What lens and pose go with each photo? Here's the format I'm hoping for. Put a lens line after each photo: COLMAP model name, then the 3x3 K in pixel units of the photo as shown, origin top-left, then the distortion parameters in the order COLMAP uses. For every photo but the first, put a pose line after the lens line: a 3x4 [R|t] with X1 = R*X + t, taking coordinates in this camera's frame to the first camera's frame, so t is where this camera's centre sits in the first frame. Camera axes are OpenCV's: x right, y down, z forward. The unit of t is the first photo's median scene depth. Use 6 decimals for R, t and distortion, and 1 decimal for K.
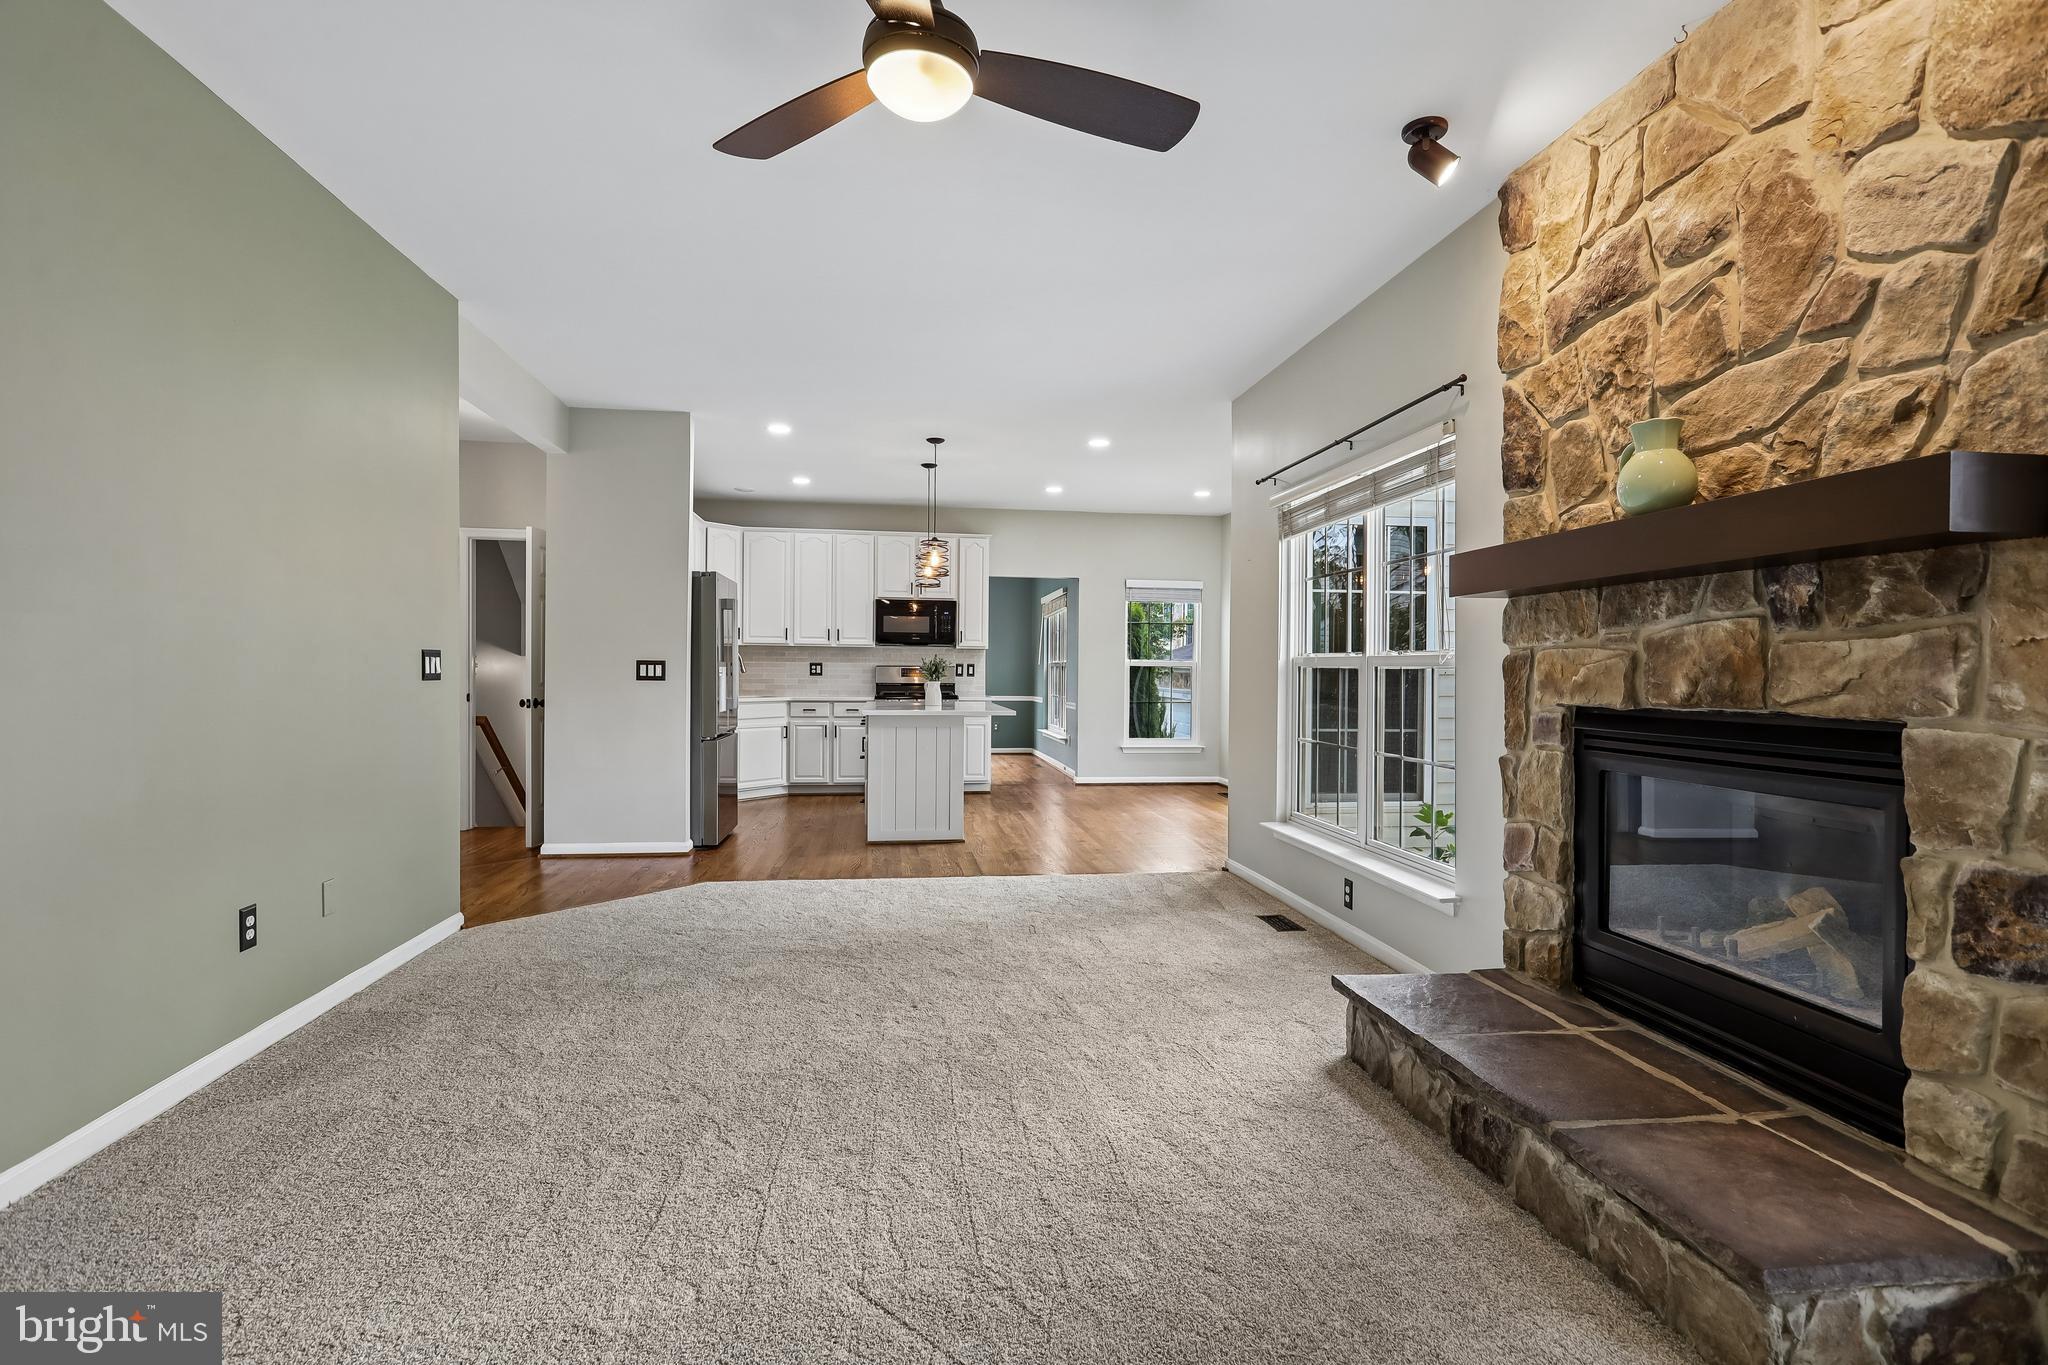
lens RADIAL K [[963.6, 0, 1002.1], [0, 963.6, 680.1], [0, 0, 1]] dist [0.001225, 0.000283]
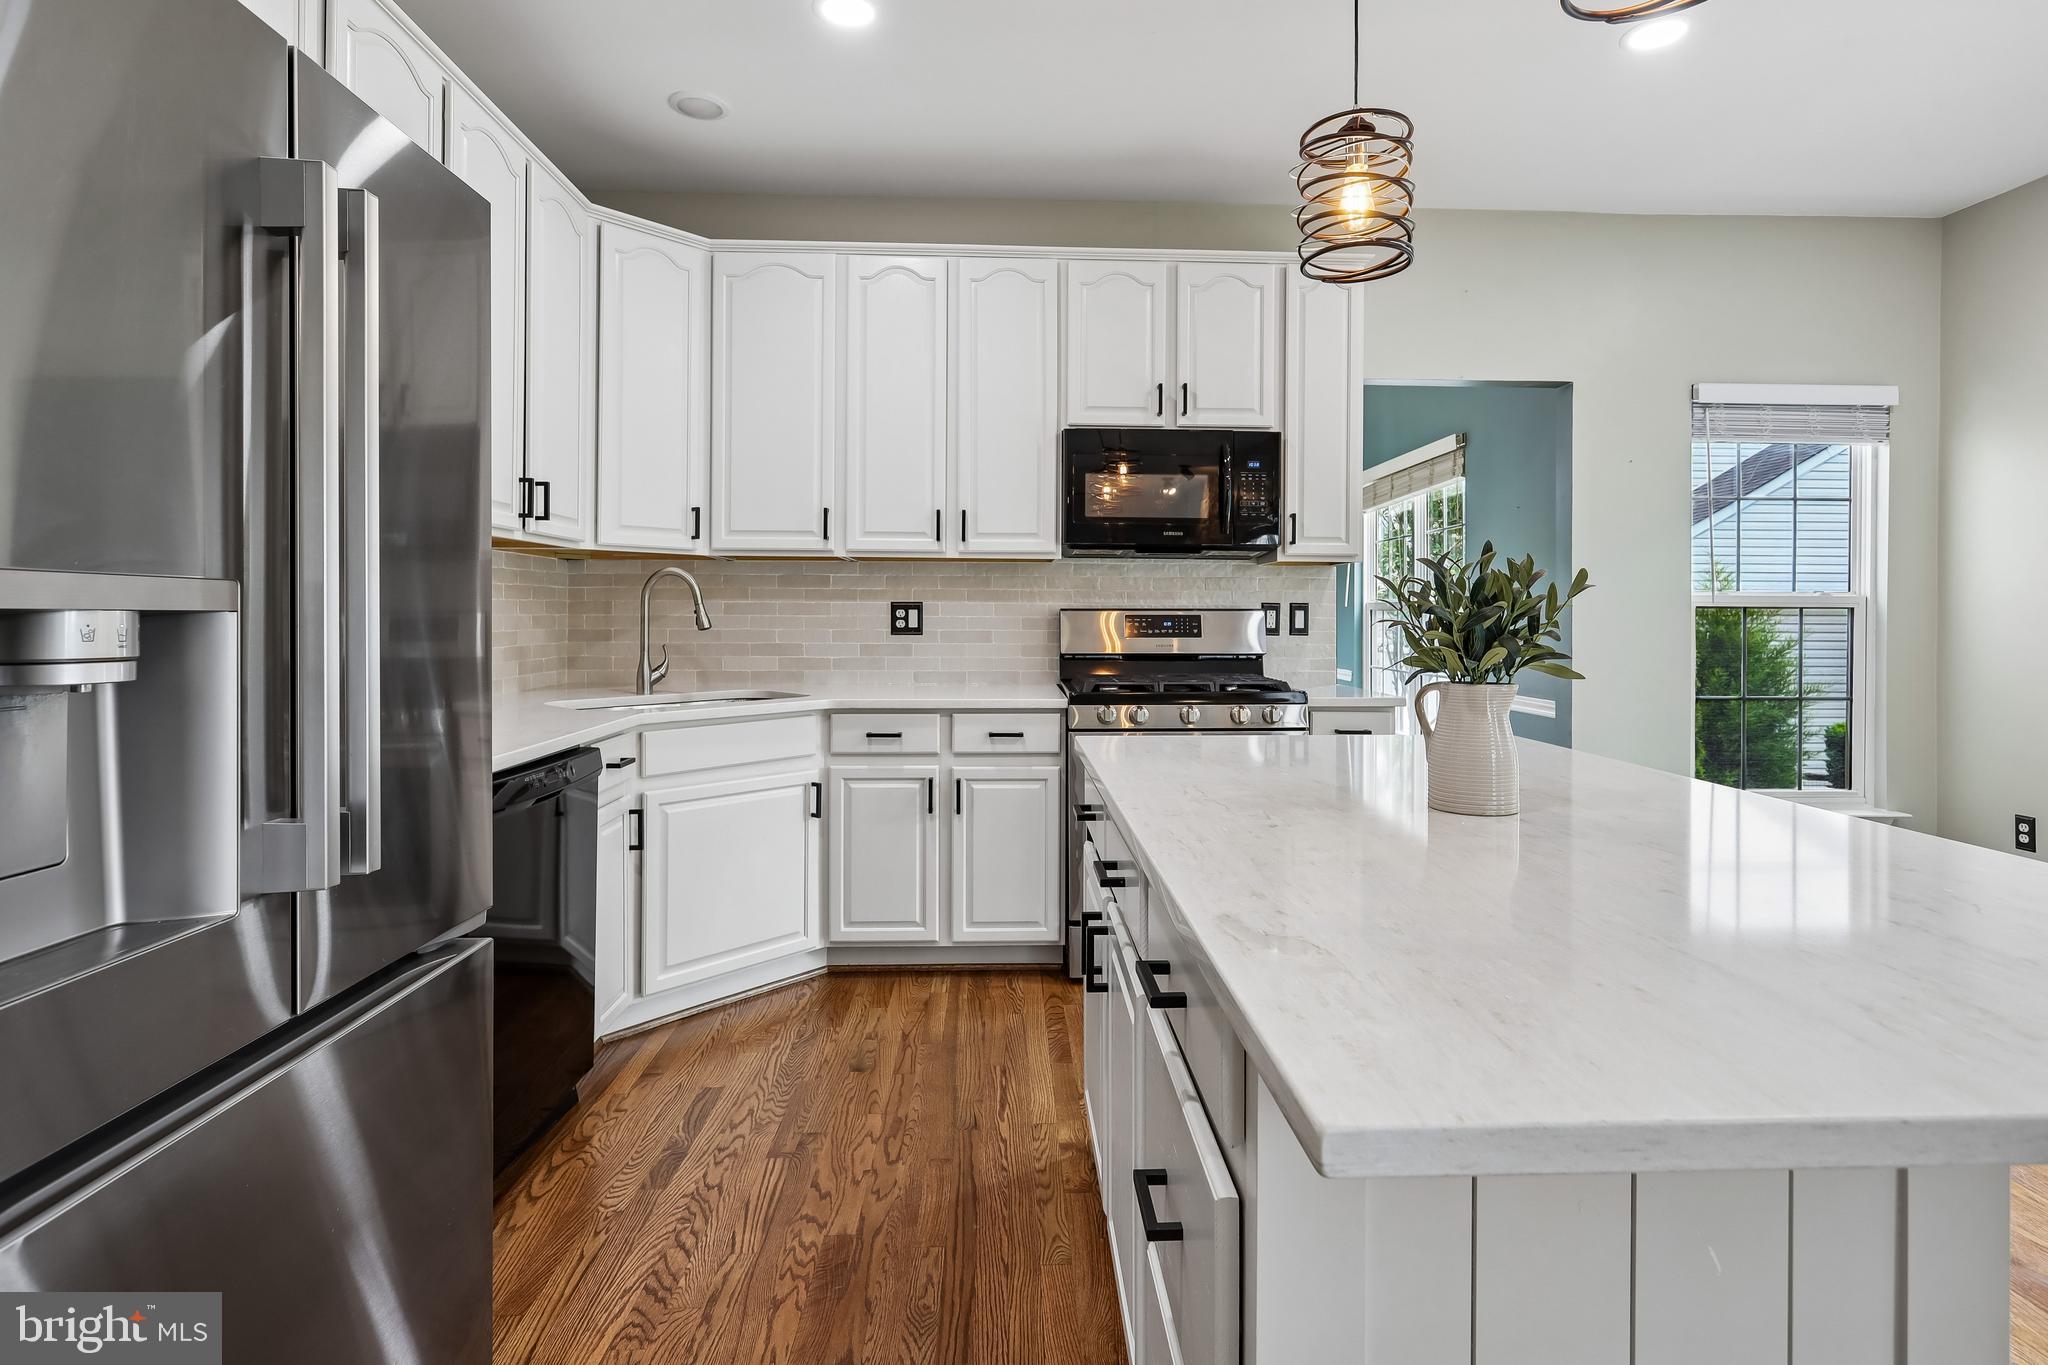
lens RADIAL K [[980.8, 0, 1024.4], [0, 980.8, 606.1], [0, 0, 1]] dist [-0.001352, -0.000012]
pose [[0.995625, -0.005497, -0.093277, -0.164571], [0.003638, 0.999792, -0.020085, -0.012340], [0.093368, 0.019657, 0.995438, 0.923265]]
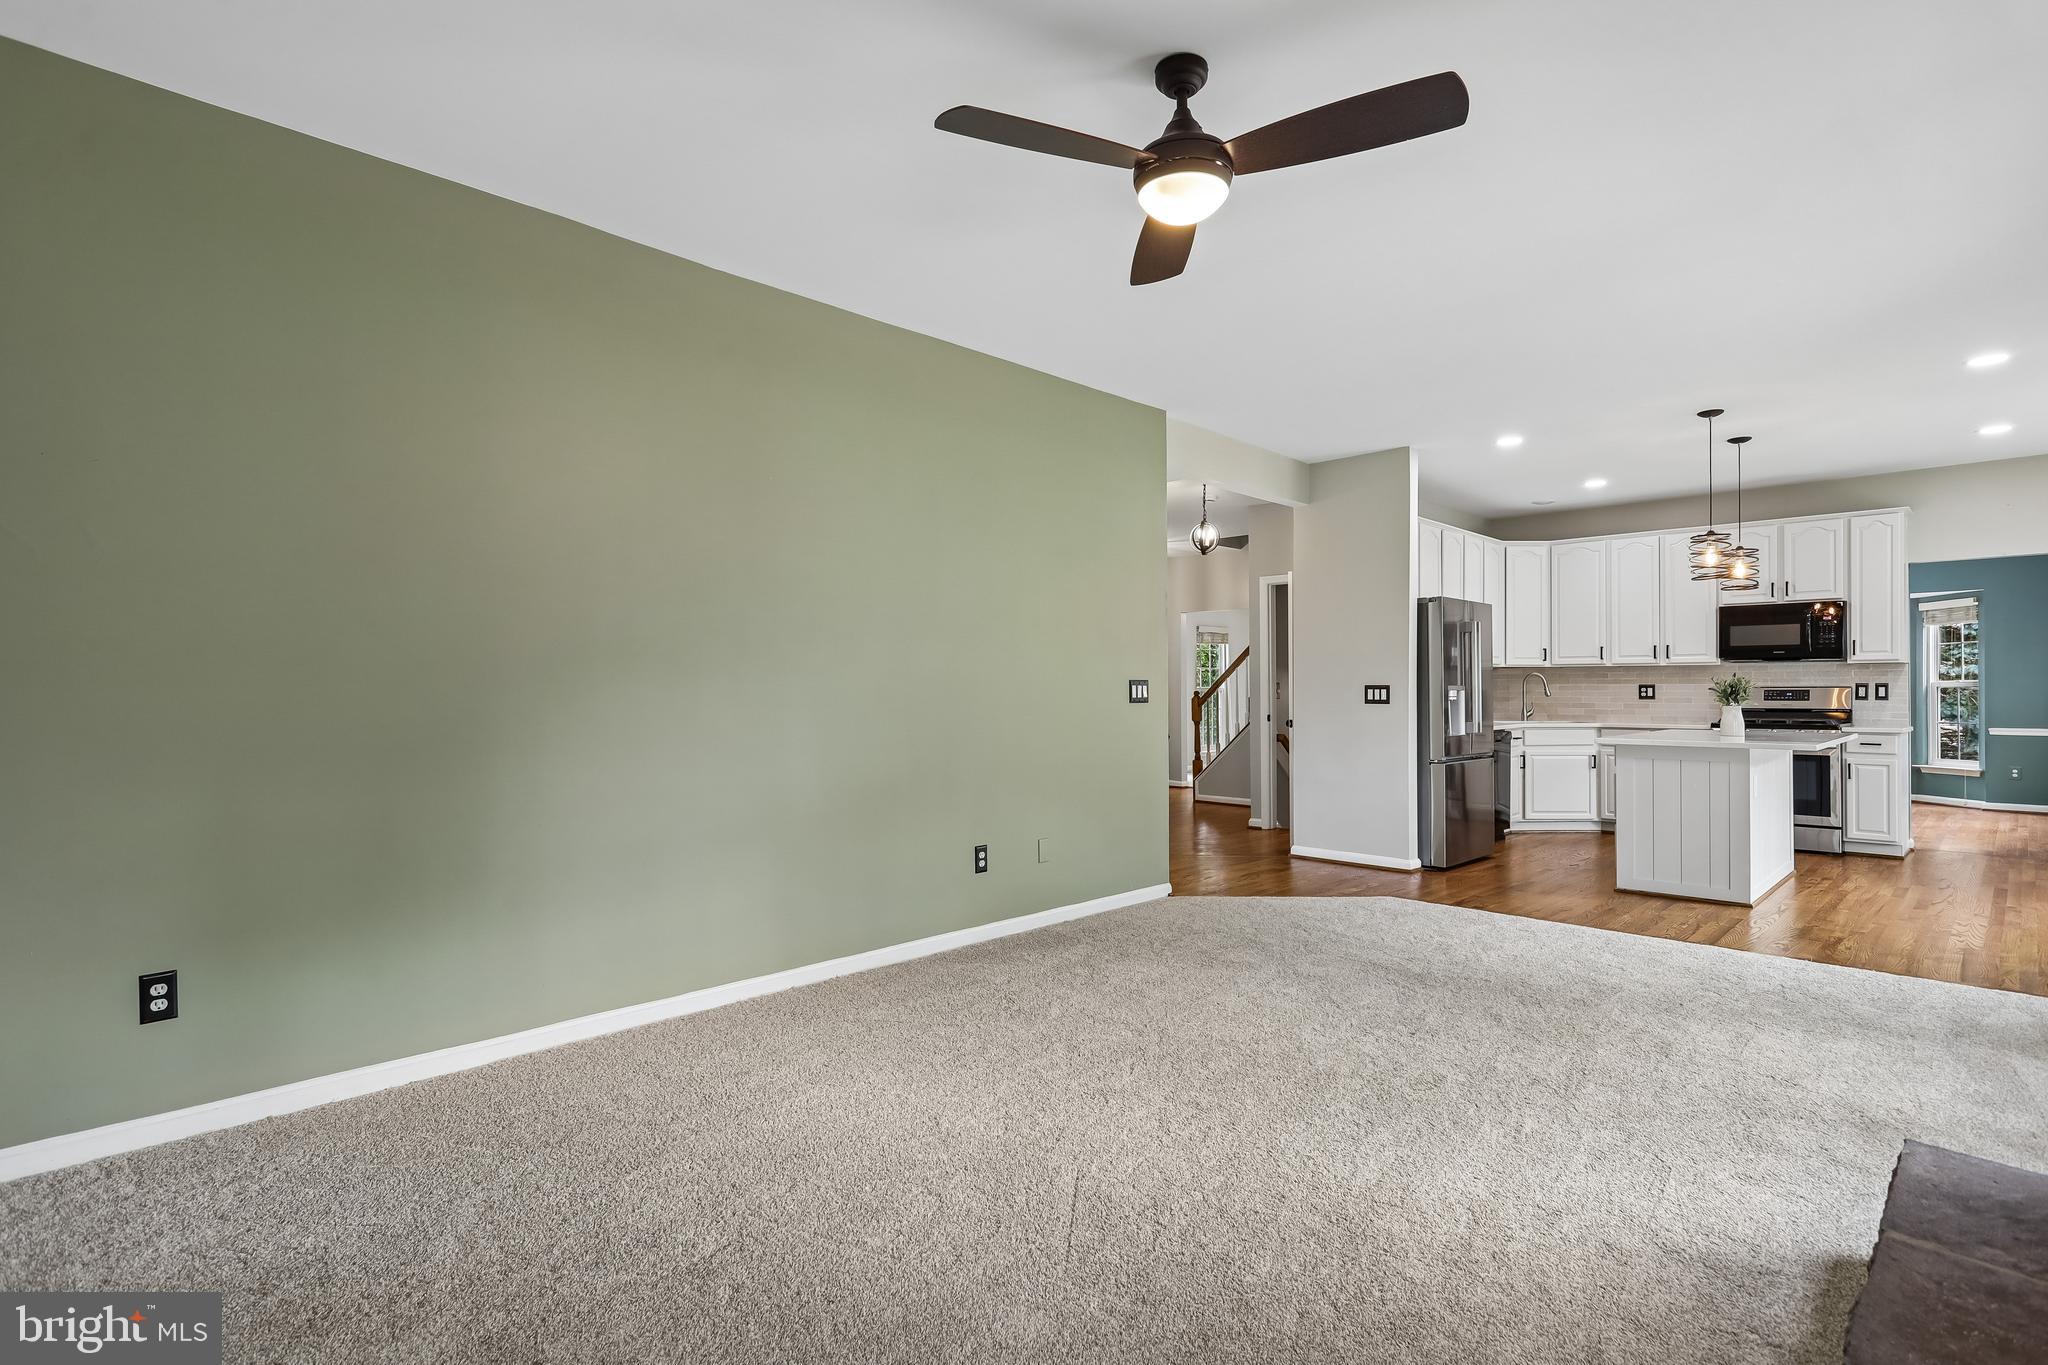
lens RADIAL K [[971.3, 0, 1048.5], [0, 971.3, 691.4], [0, 0, 1]] dist [0.000768, 0.000221]
pose [[0.615512, -0.008187, -0.788085, 0.253301], [-0.002597, 0.999920, -0.012416, 0.000846], [0.788123, 0.009689, 0.615441, 0.049449]]
